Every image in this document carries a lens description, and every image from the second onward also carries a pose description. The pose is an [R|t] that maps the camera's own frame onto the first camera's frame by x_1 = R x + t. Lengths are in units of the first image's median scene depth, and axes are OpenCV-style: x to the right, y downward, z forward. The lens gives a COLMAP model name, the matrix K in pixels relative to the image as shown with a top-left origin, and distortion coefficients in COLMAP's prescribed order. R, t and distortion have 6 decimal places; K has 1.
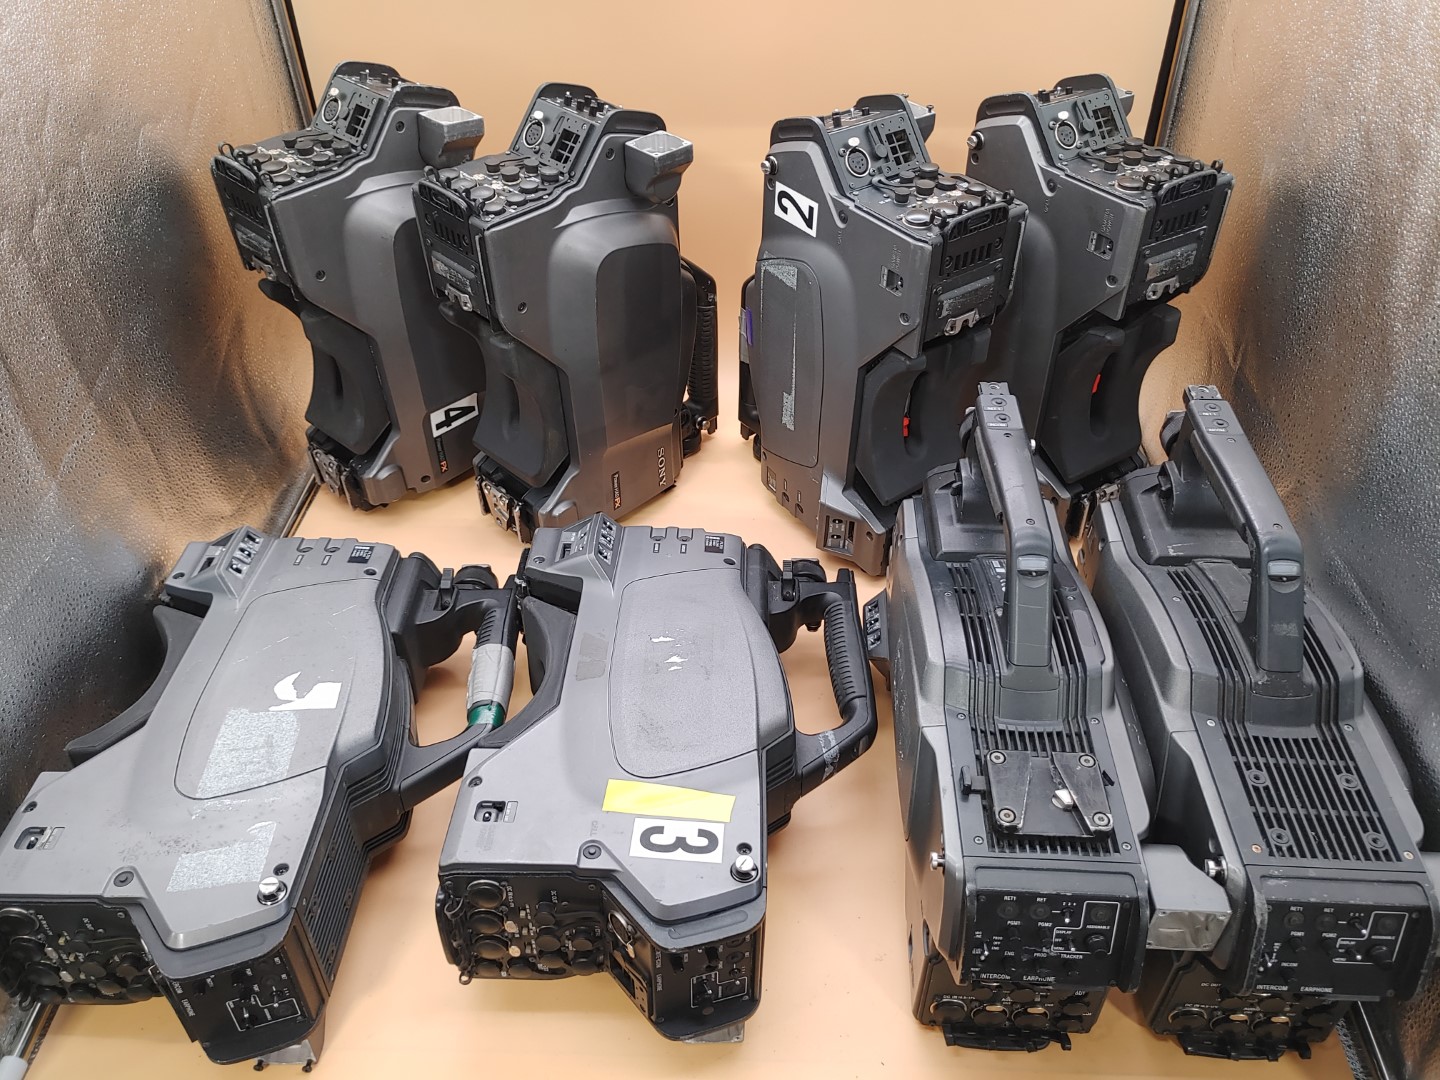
lens RADIAL K [[1135.1, 0, 720.0], [0, 1135.1, 540.0], [0, 0, 1]] dist [0.003993, 0.005332]
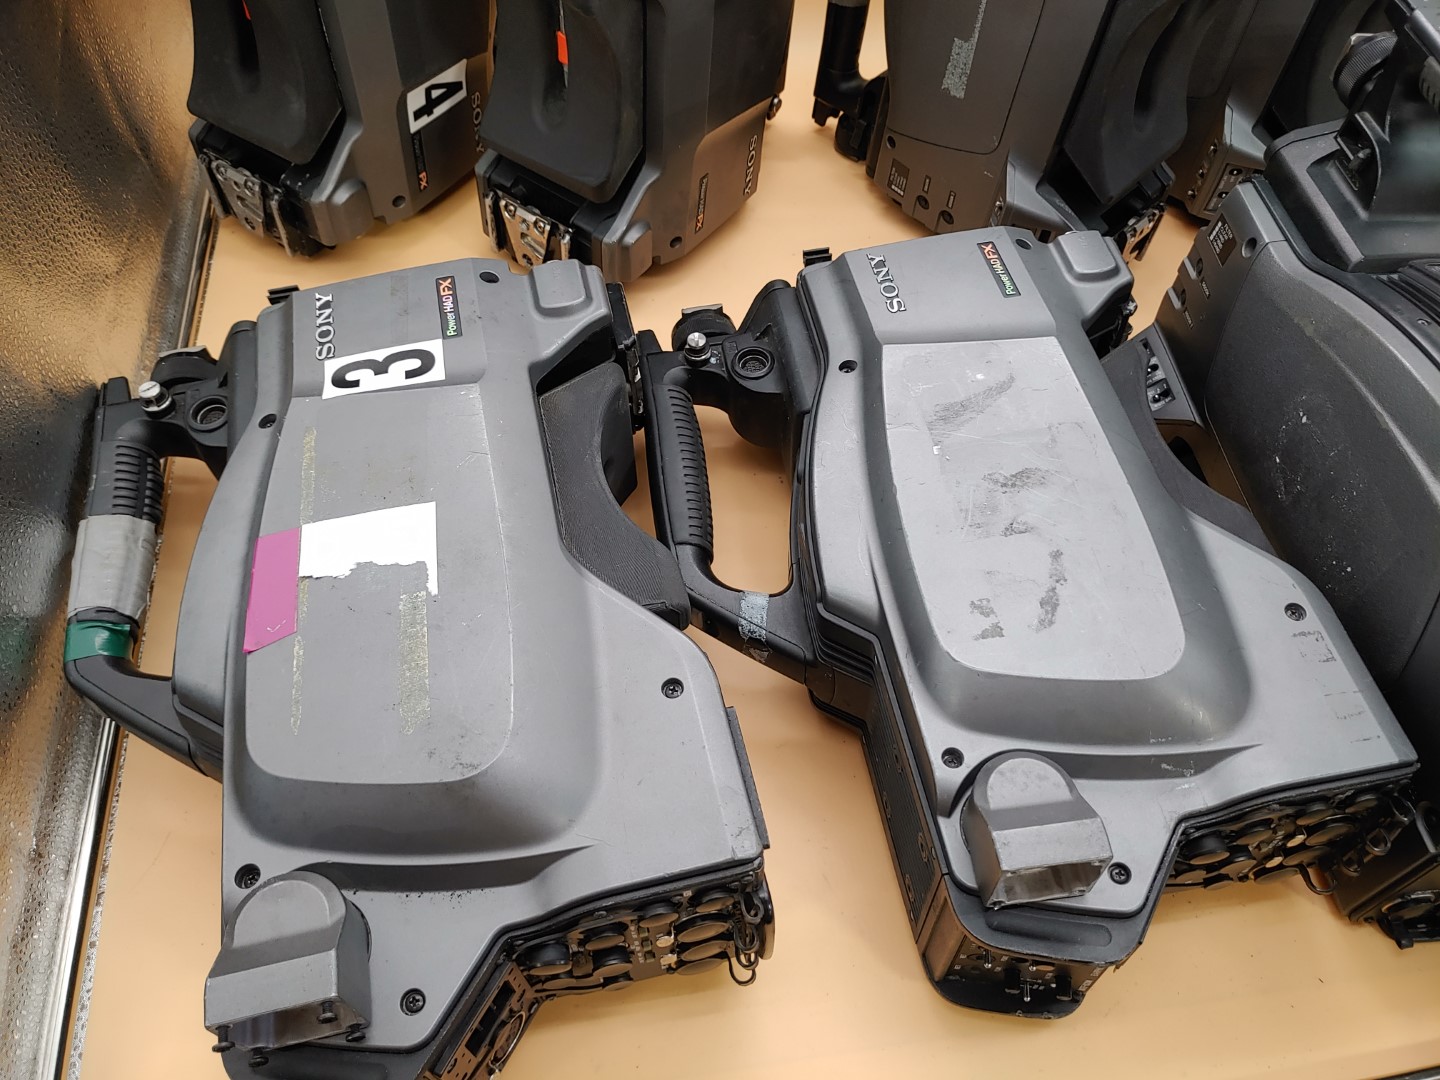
lens RADIAL K [[1135.1, 0, 720.0], [0, 1135.1, 540.0], [0, 0, 1]] dist [0.003993, 0.005332]
pose [[0.976970, -0.102996, 0.186872, -0.225058], [0.058596, 0.971619, 0.229177, -0.002702], [-0.205173, -0.212949, 0.955278, 0.293234]]
